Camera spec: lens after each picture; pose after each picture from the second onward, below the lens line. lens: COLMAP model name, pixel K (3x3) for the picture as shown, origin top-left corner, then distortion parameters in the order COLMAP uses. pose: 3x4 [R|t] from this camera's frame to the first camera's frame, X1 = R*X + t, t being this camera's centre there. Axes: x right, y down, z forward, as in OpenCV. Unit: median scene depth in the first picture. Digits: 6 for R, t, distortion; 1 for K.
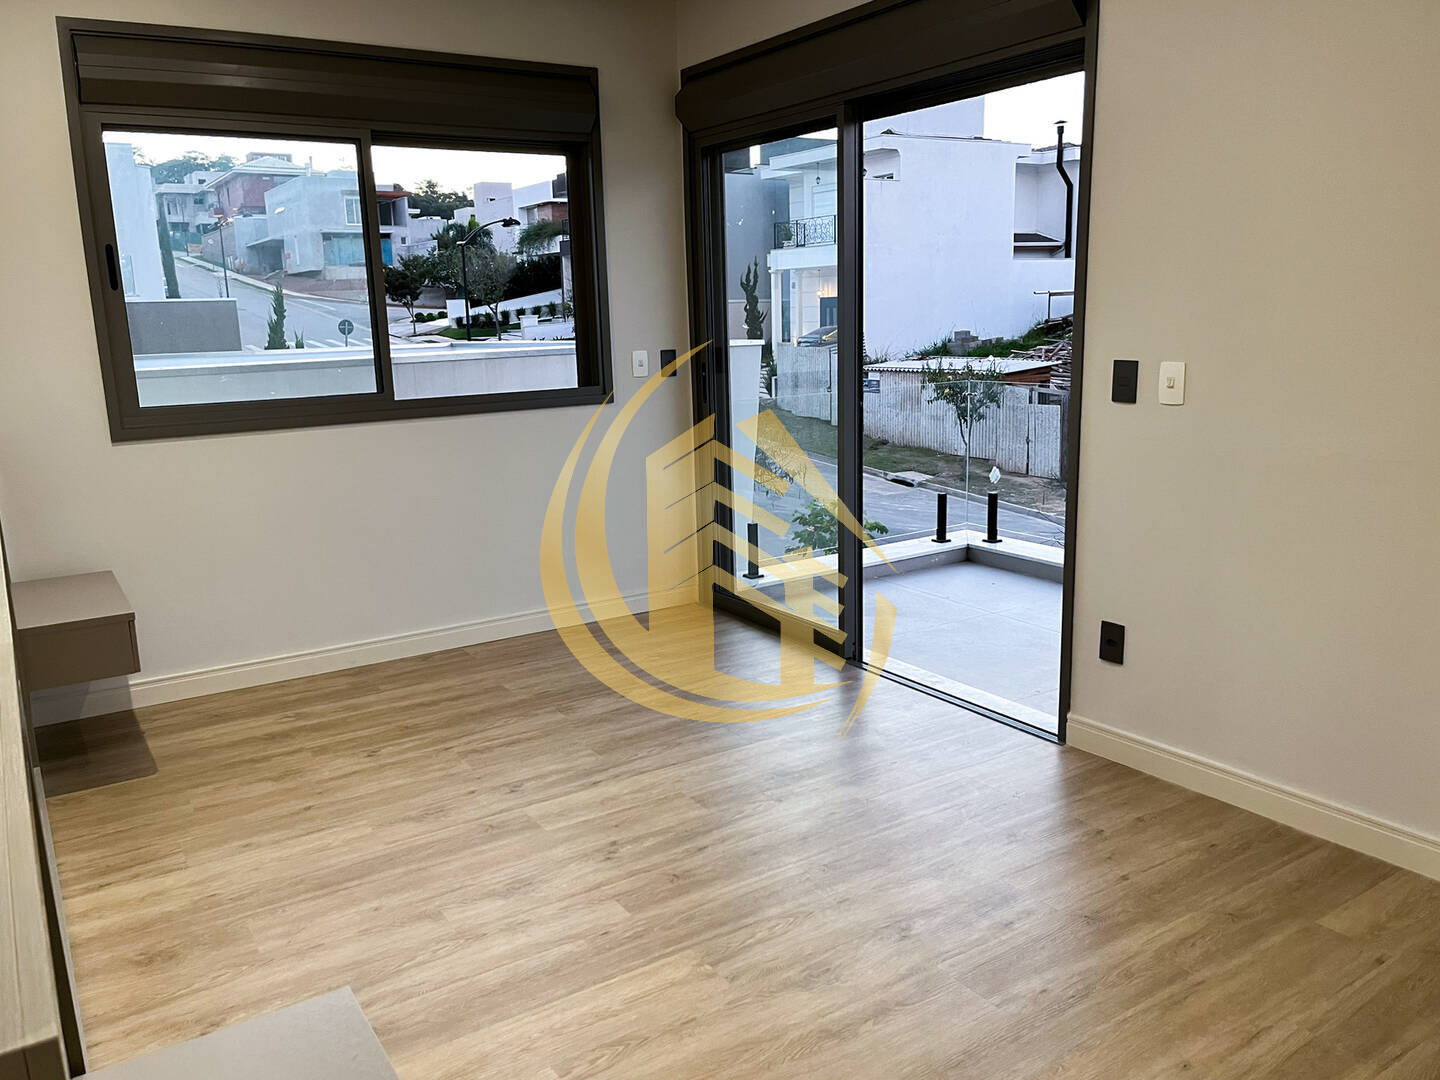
lens RADIAL K [[1095.9, 0, 720.0], [0, 1095.9, 540.0], [0, 0, 1]] dist [0.063957, -0.103007]
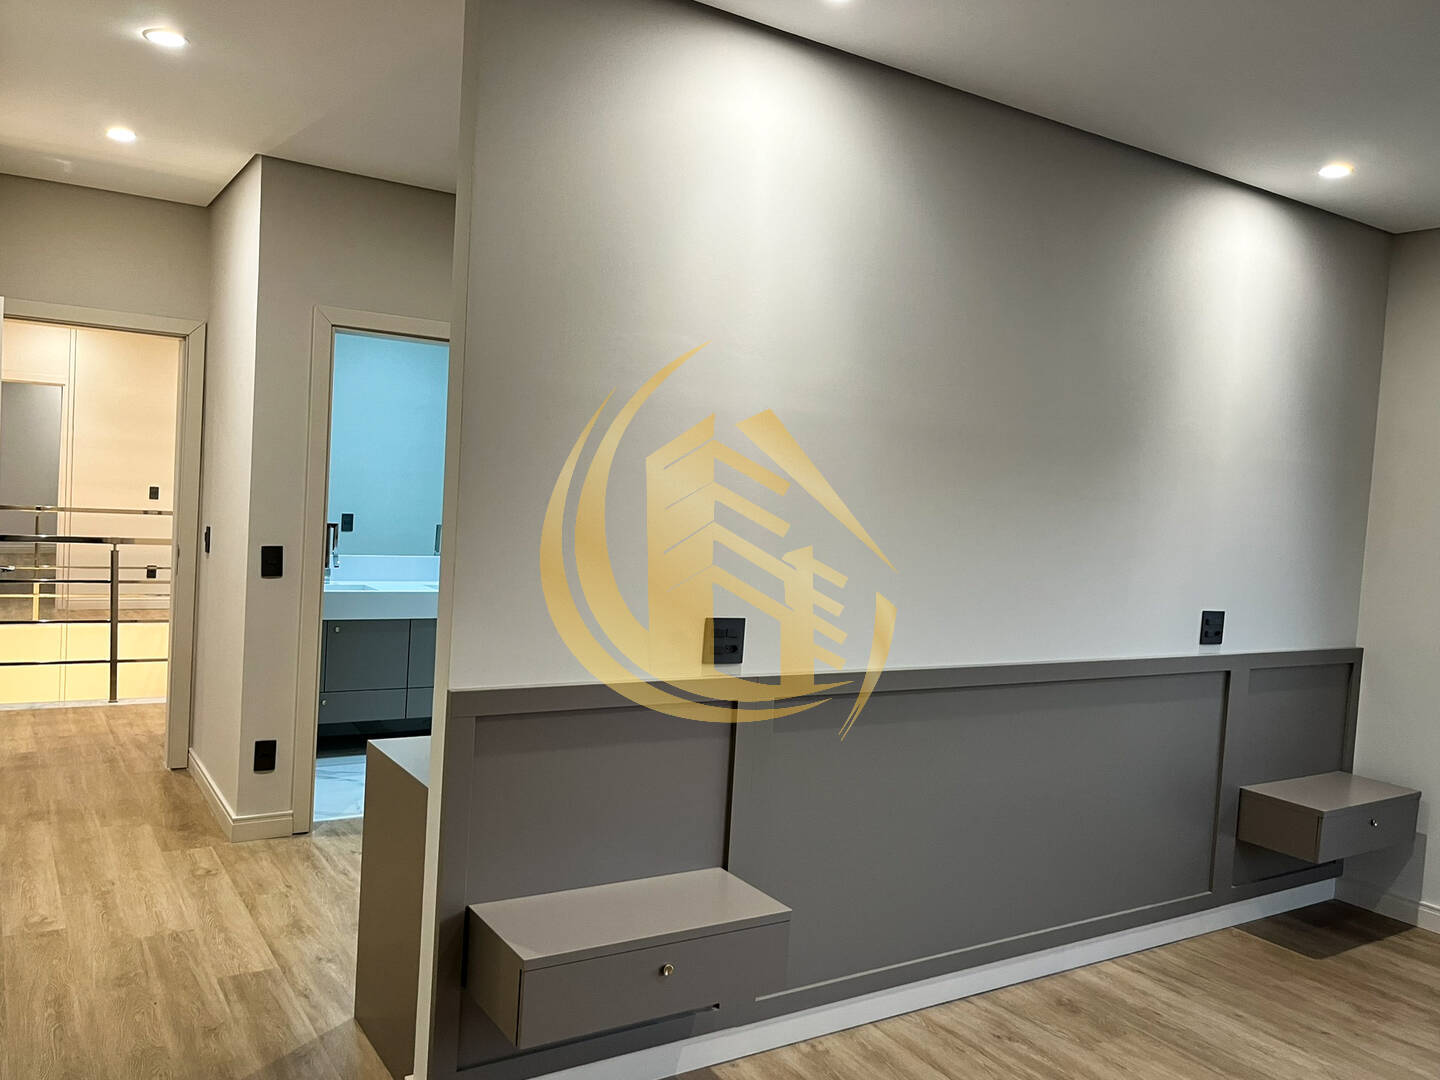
lens RADIAL K [[1086.4, 0, 718.3], [0, 1086.4, 536.9], [0, 0, 1]] dist [0.061880, -0.088333]
pose [[0.003898, 0.073668, -0.997275, 0.611892], [-0.264890, 0.961734, 0.070007, -0.129588], [0.964271, 0.263895, 0.023262, 0.273861]]
